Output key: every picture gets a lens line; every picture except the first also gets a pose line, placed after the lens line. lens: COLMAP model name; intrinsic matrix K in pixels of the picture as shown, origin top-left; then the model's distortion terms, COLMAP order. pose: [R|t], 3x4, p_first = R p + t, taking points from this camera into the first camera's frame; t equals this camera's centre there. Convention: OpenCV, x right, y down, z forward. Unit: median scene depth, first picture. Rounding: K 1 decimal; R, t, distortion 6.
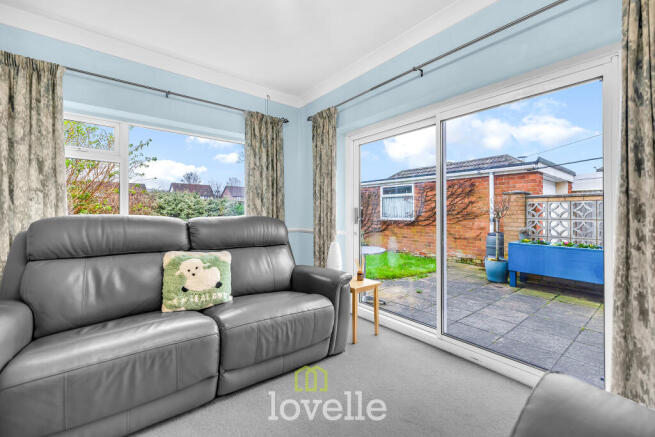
lens RADIAL K [[277.7, 0, 327.1], [0, 277.7, 210.4], [0, 0, 1]] dist [-0.000549, 0.000079]
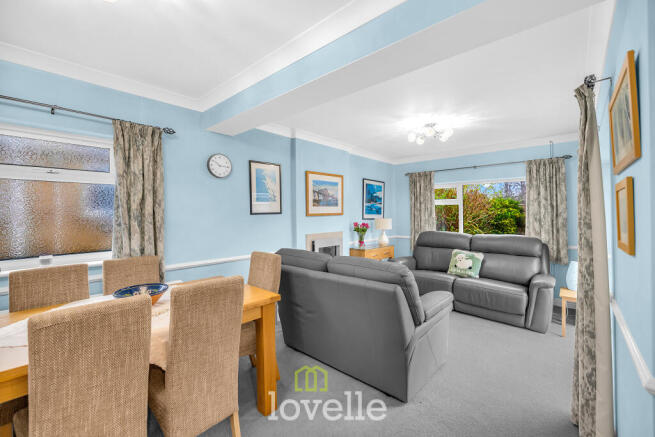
lens RADIAL K [[277.7, 0, 327.1], [0, 277.7, 210.4], [0, 0, 1]] dist [-0.000549, 0.000079]
pose [[0.169512, -0.012435, -0.985450, 1.392112], [0.013086, 0.999861, -0.010366, -0.148627], [0.985441, -0.011139, 0.169651, -0.391136]]
